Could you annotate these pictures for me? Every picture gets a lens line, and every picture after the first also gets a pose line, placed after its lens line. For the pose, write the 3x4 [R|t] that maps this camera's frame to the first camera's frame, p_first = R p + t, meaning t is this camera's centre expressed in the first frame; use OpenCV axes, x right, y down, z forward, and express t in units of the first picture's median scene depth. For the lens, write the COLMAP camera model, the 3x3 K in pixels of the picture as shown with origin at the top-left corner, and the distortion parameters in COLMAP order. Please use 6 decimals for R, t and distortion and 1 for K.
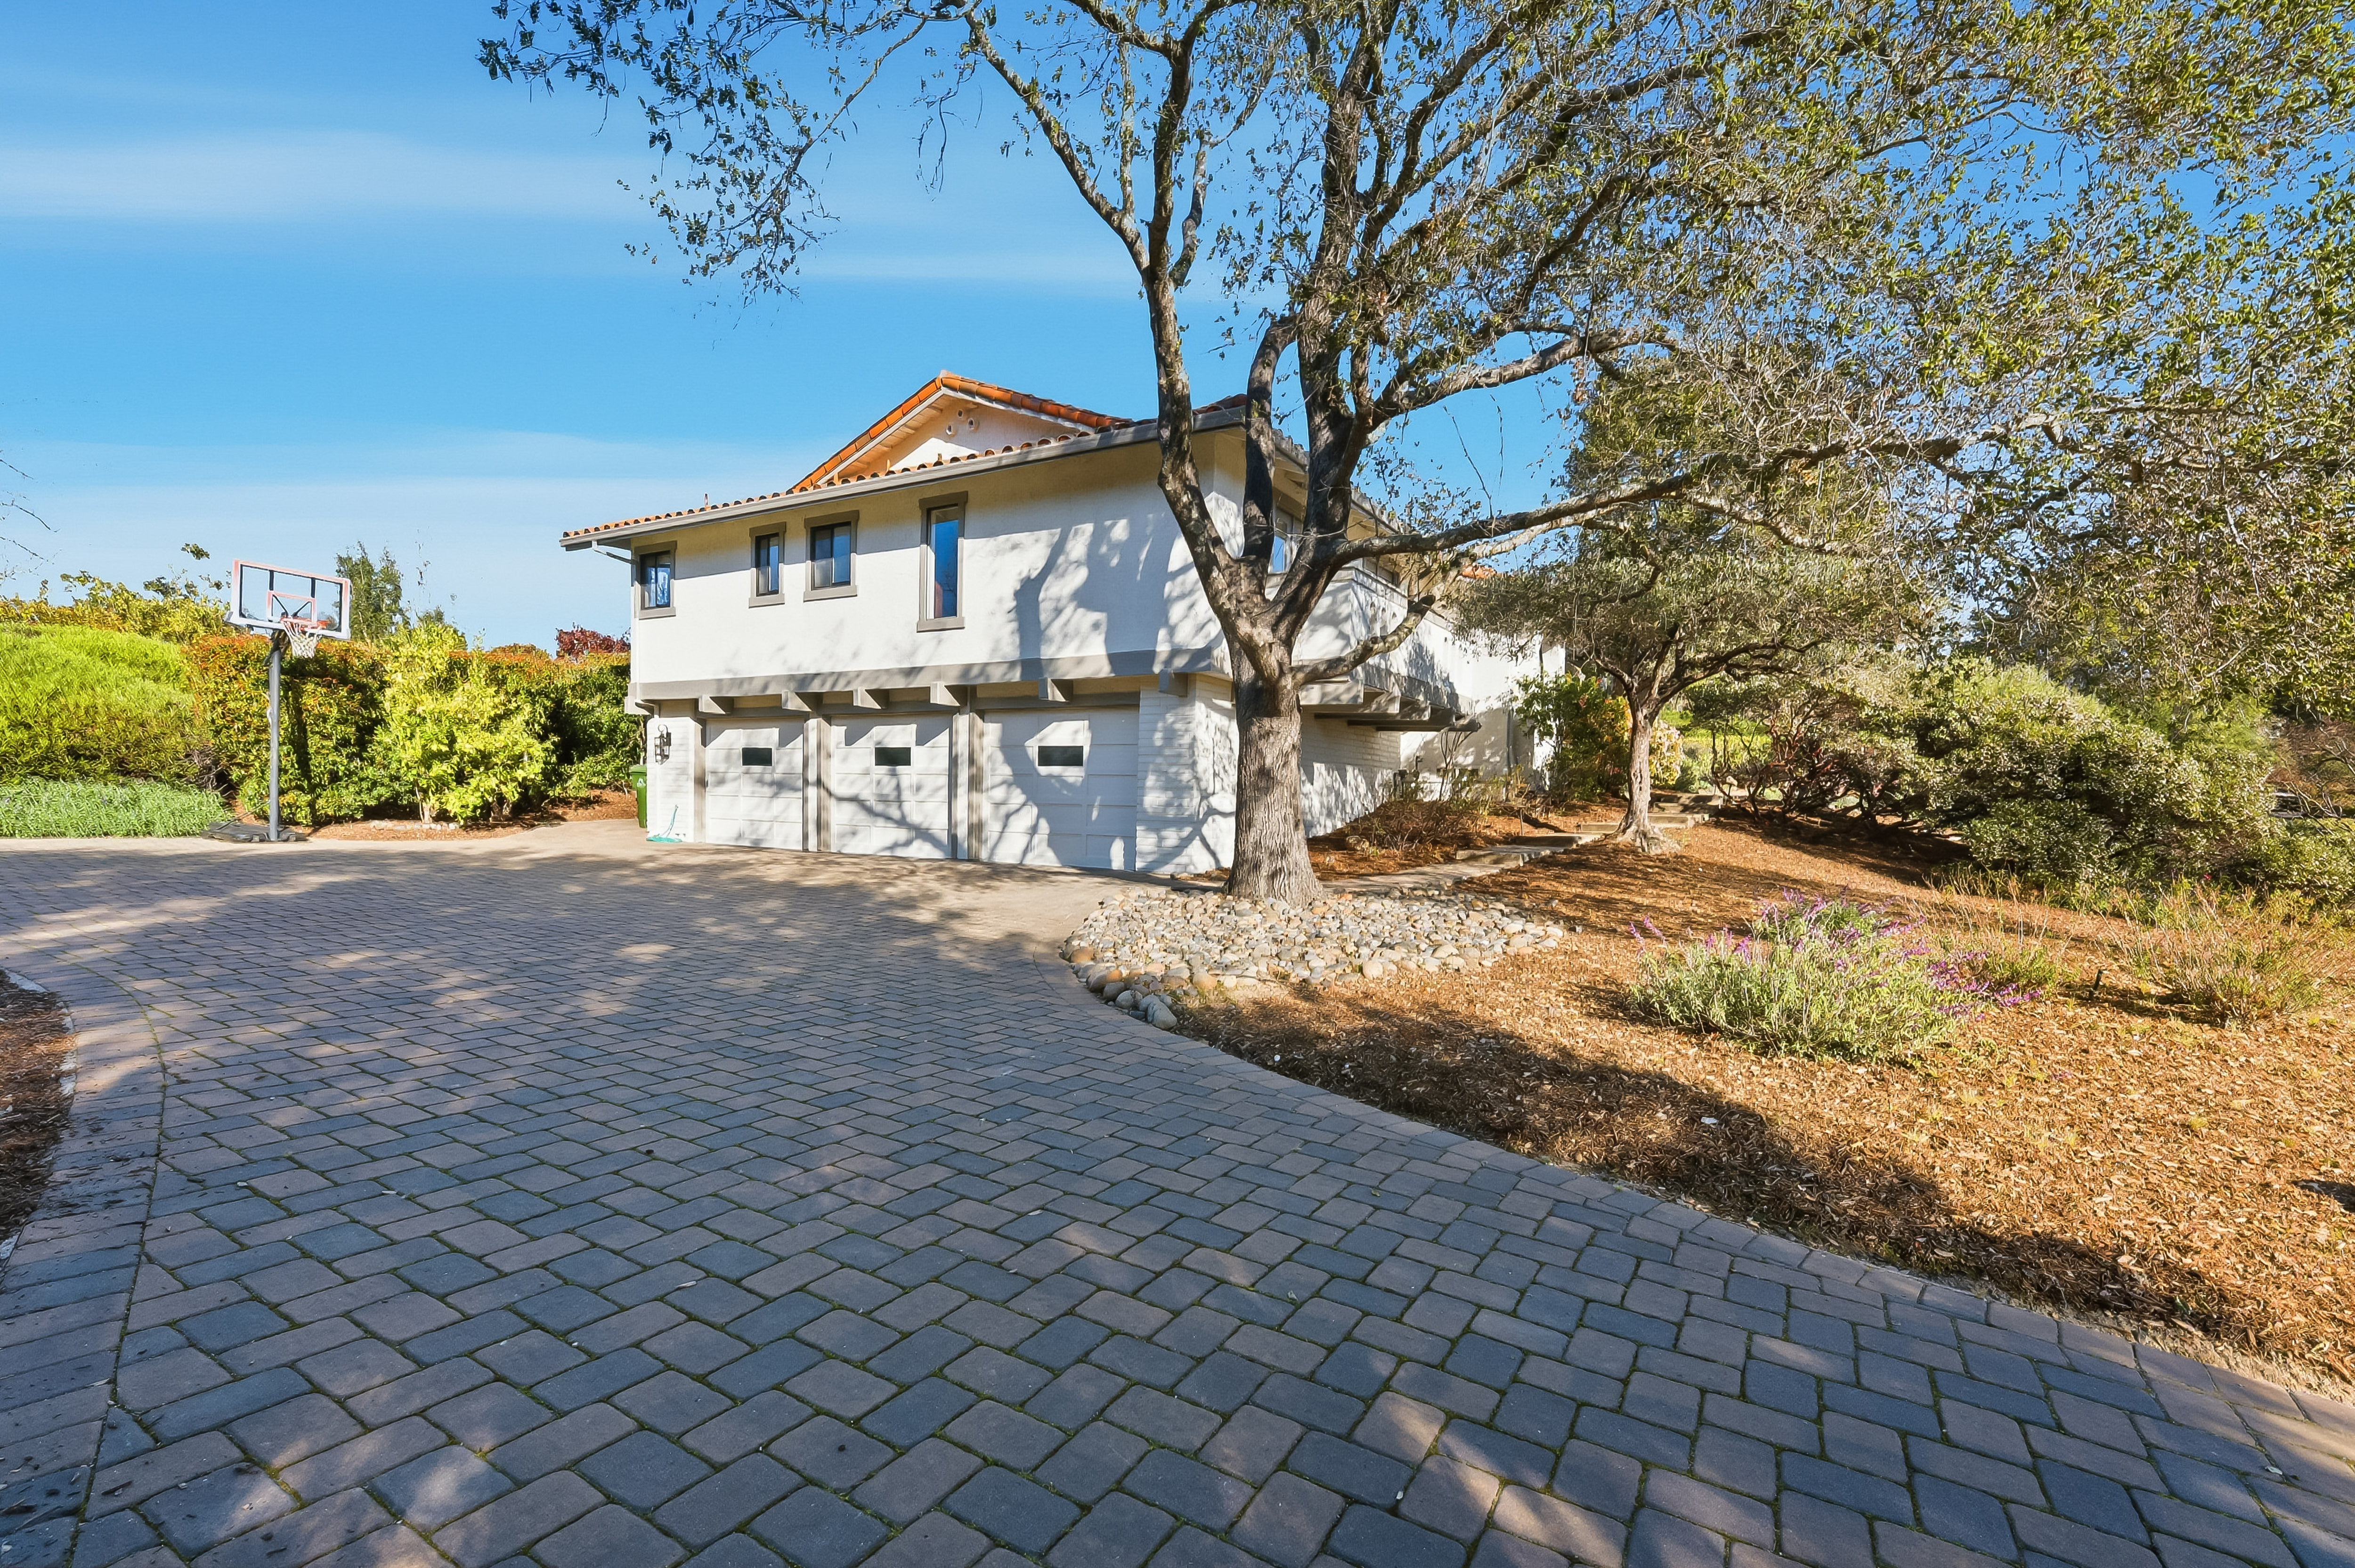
lens RADIAL K [[1094.7, 0, 1190.9], [0, 1094.7, 786.8], [0, 0, 1]] dist [-0.001677, -0.000104]
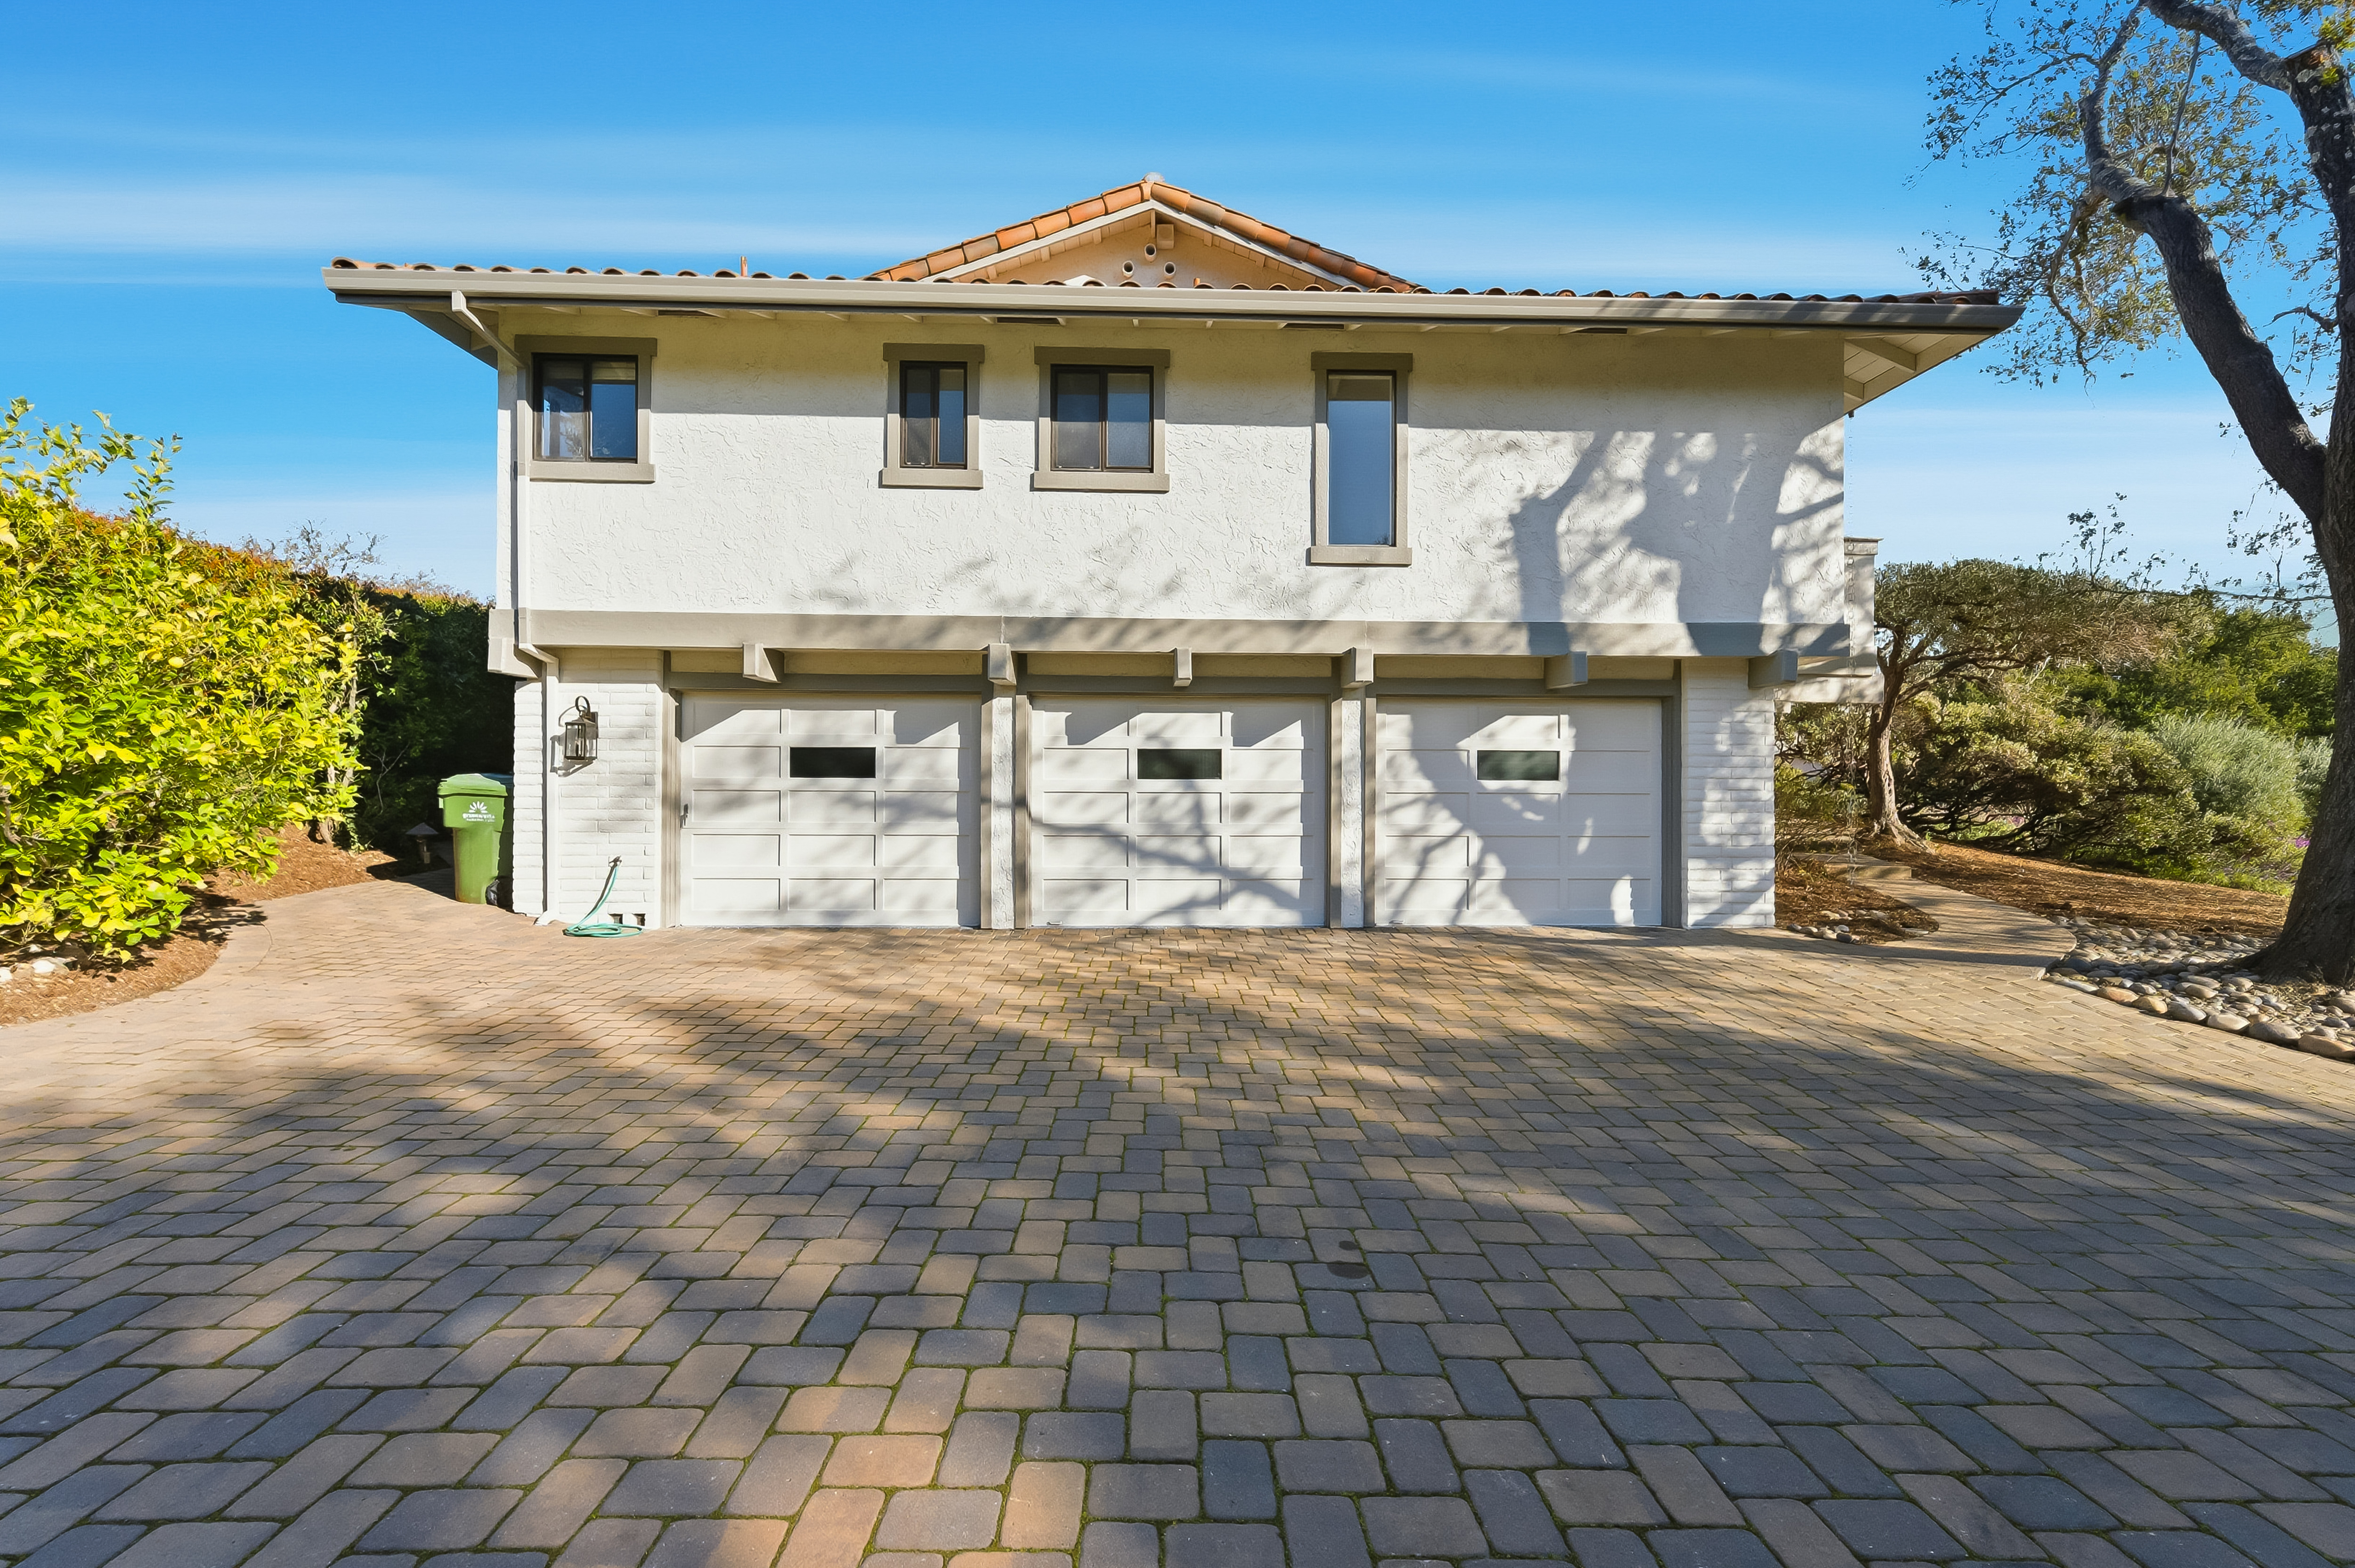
lens RADIAL K [[922.2, 0, 1180.6], [0, 922.2, 770.0], [0, 0, 1]] dist [0.005640, -0.001161]
pose [[0.841858, -0.008623, 0.539630, -0.593780], [0.008169, 0.999961, 0.003236, -0.026496], [-0.539637, 0.001684, 0.841896, 0.600915]]
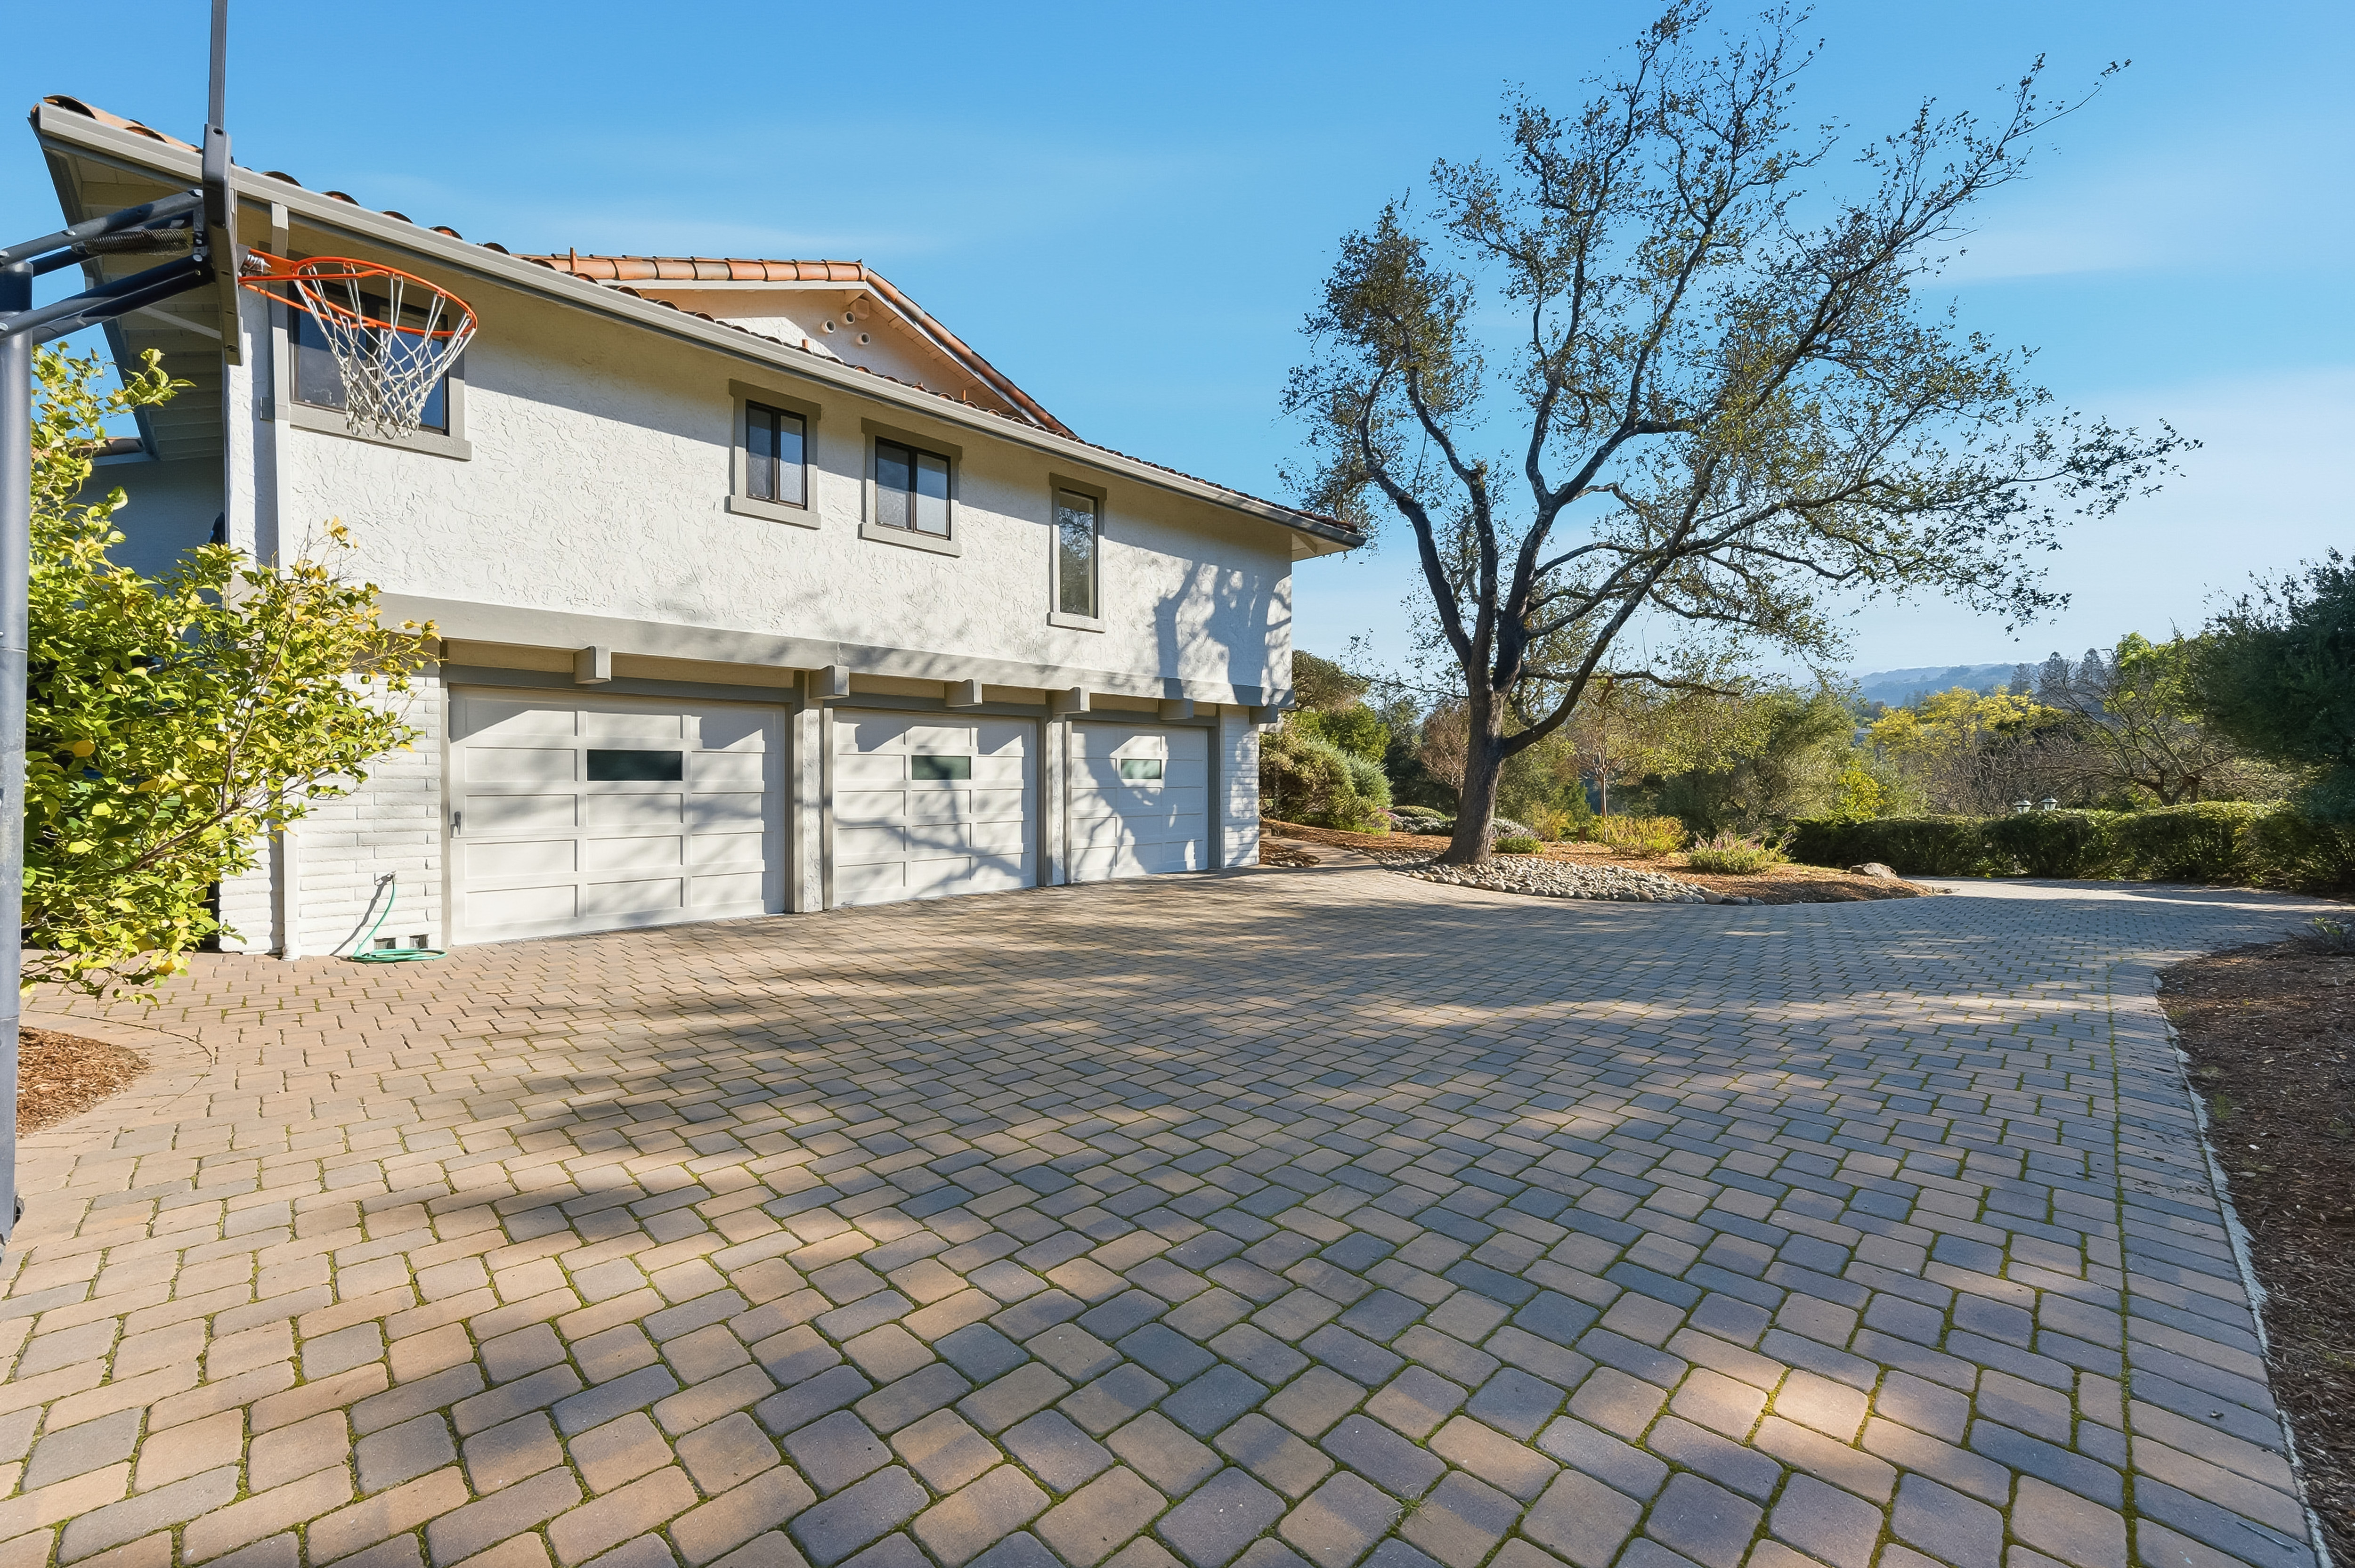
lens RADIAL K [[922.2, 0, 1171.5], [0, 922.2, 782.3], [0, 0, 1]] dist [0.005640, -0.001161]
pose [[0.247949, -0.022663, 0.968508, -0.930958], [0.001868, 0.999736, 0.022916, -0.033475], [-0.968771, -0.003872, 0.247926, 0.725927]]
